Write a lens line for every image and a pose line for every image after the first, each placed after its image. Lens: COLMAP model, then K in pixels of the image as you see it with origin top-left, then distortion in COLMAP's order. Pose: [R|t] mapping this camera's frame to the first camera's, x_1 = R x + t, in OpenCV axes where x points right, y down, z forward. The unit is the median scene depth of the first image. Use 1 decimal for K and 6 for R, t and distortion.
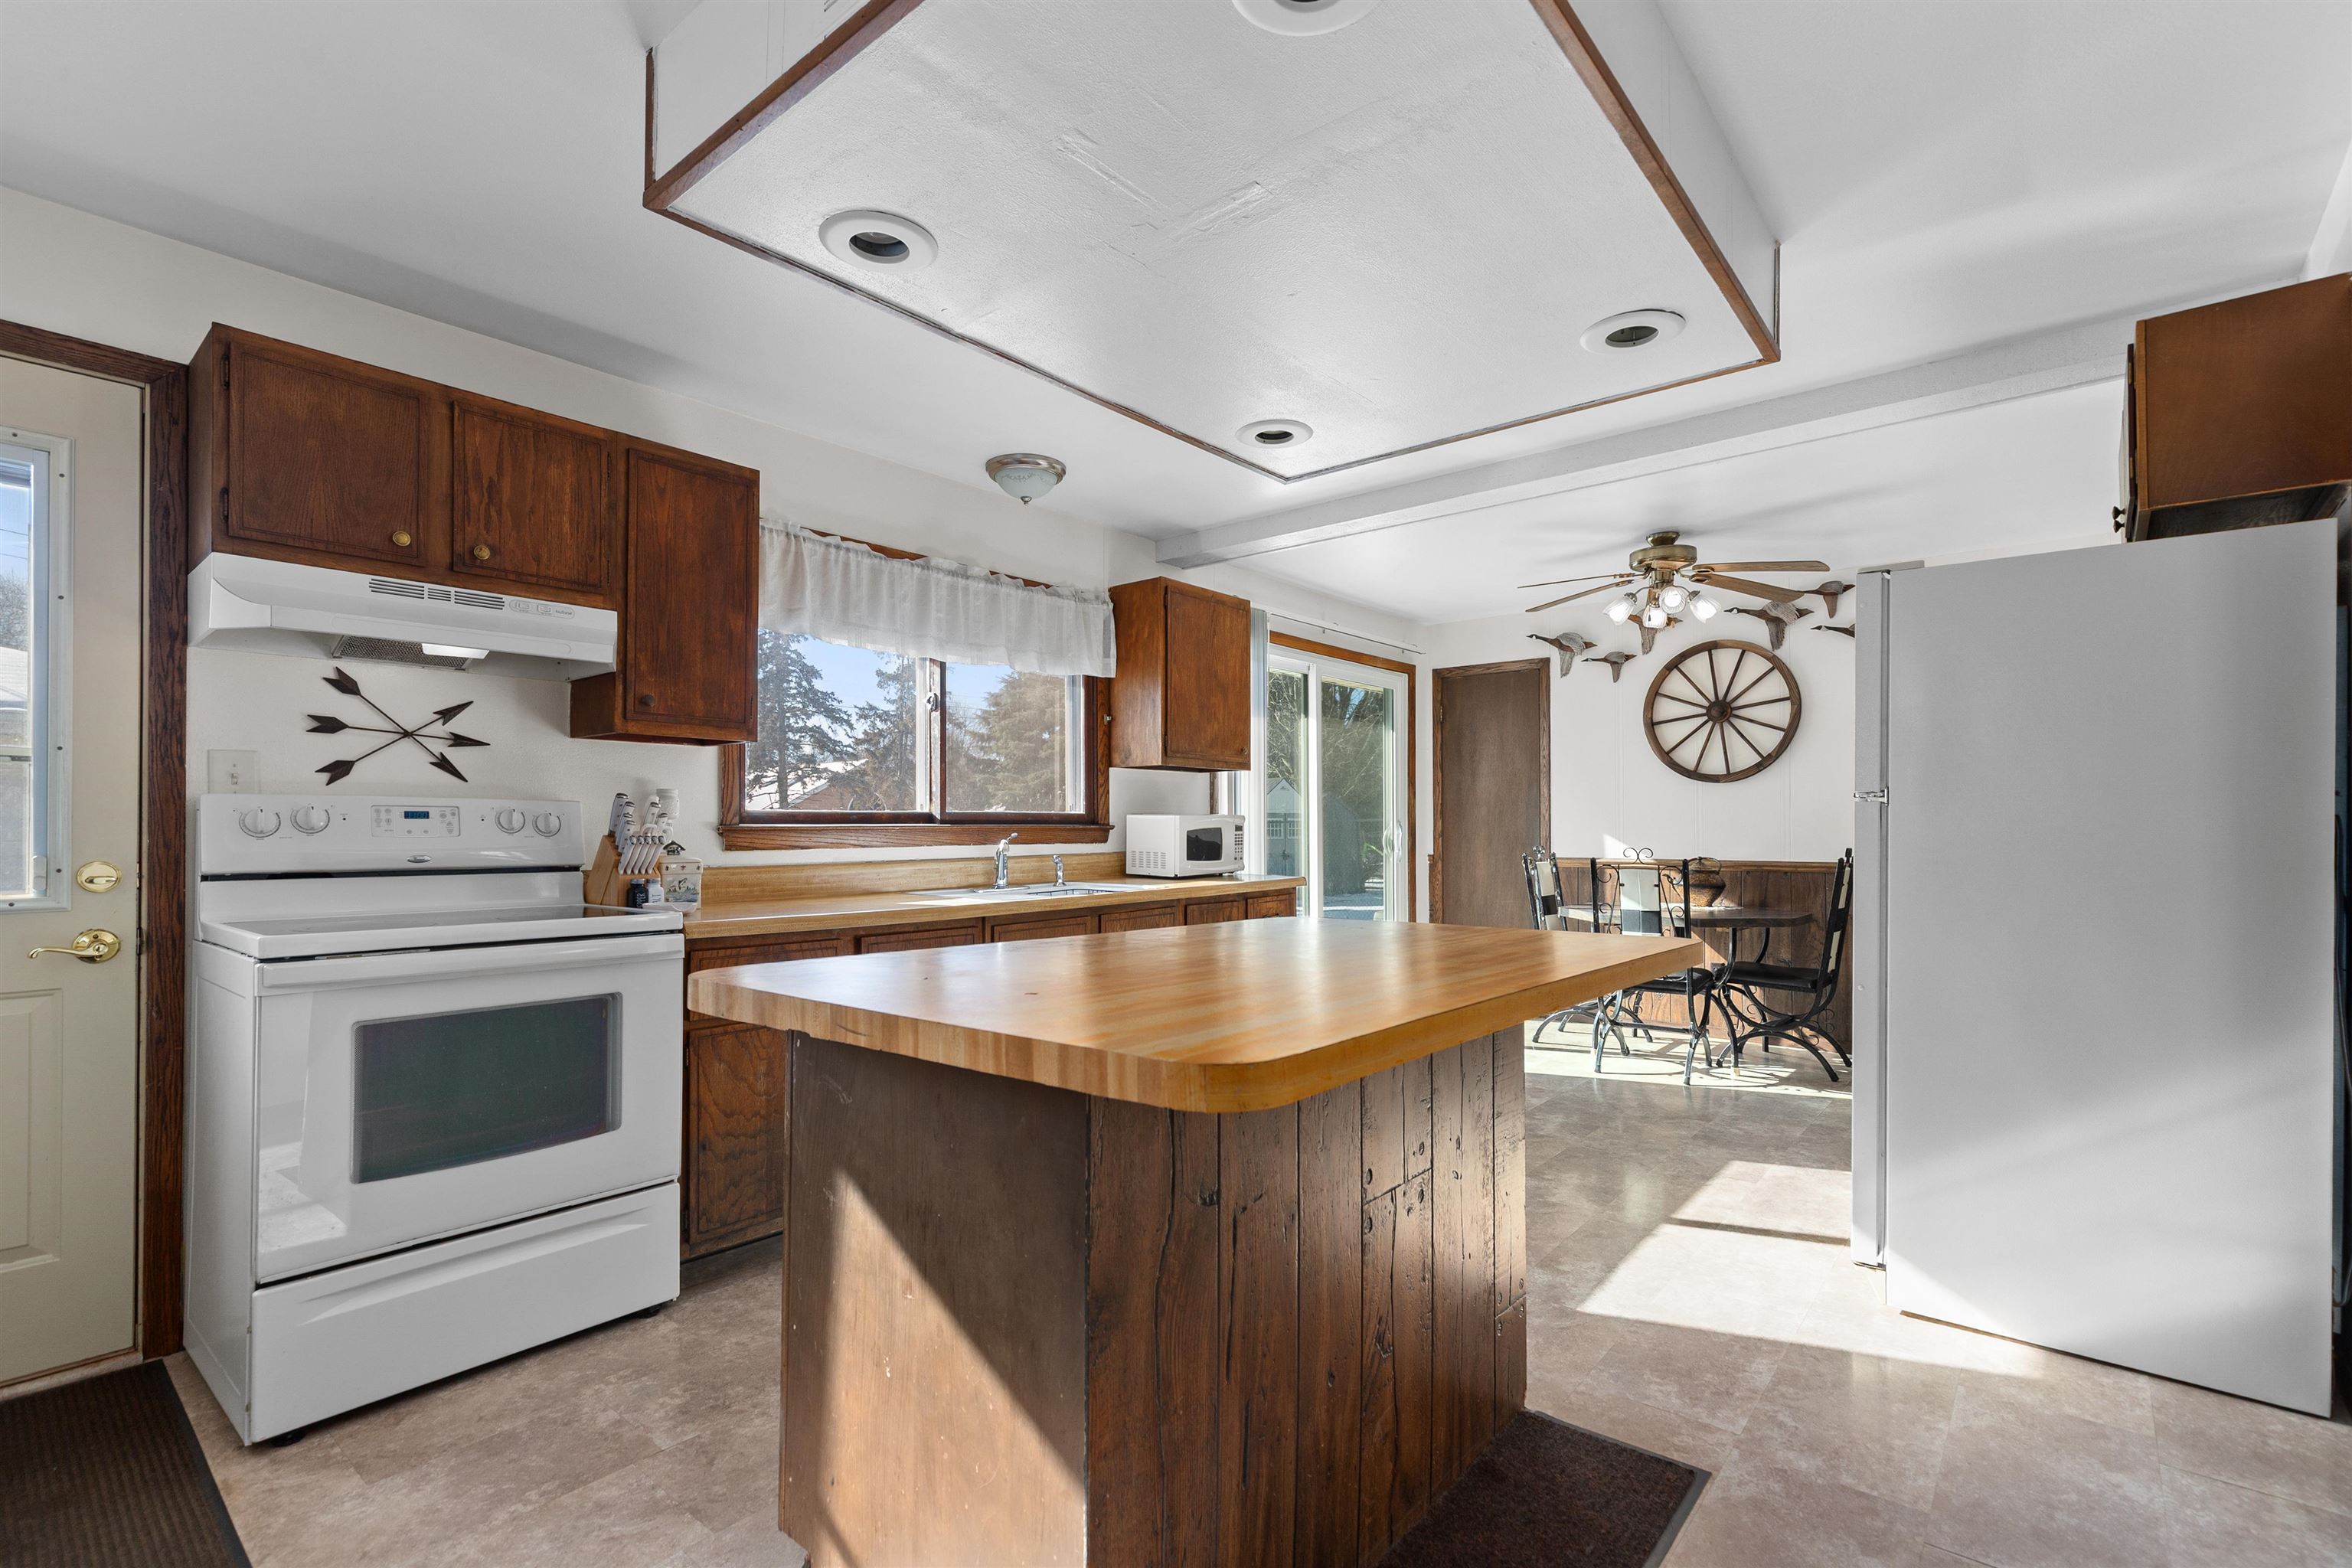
lens RADIAL K [[1074.6, 0, 1164.2], [0, 1074.6, 815.9], [0, 0, 1]] dist [0.001322, -0.001580]
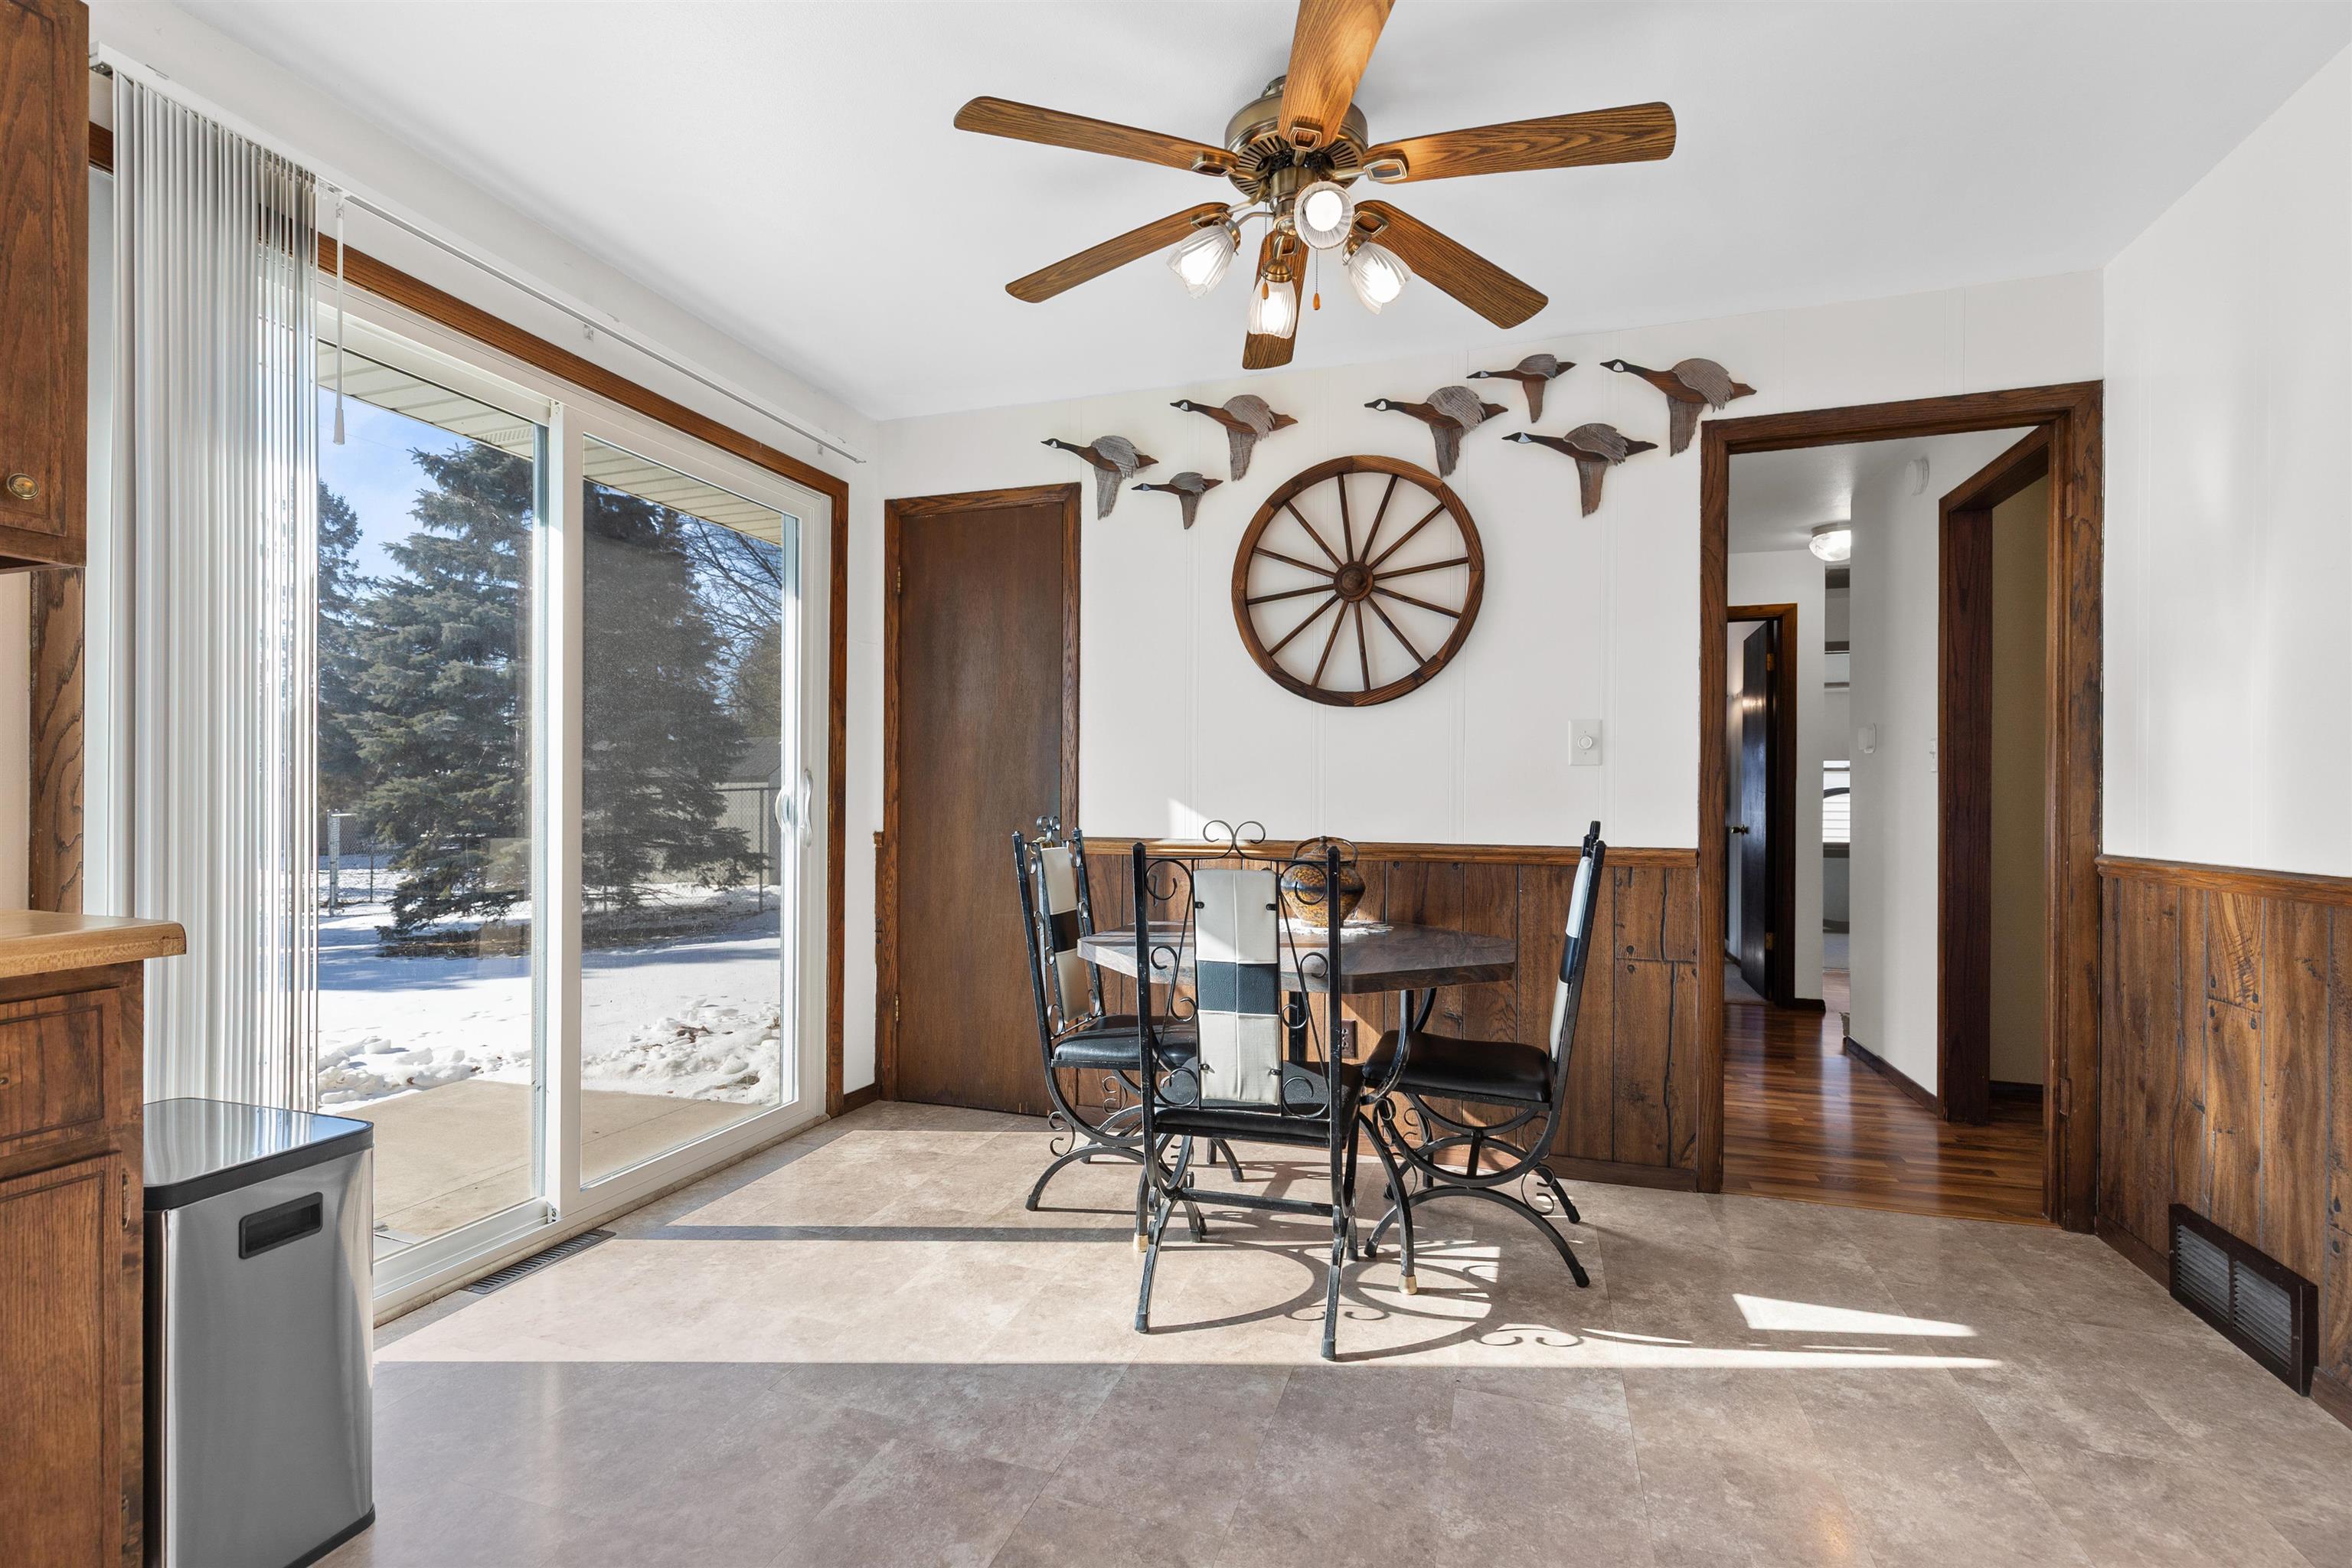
lens RADIAL K [[1074.6, 0, 1178.7], [0, 1074.6, 791.1], [0, 0, 1]] dist [0.001322, -0.001580]
pose [[0.922103, 0.011341, 0.386778, 0.208715], [-0.012328, 0.999924, 0.000070, 0.015228], [-0.386748, -0.004833, 0.922173, 0.504798]]
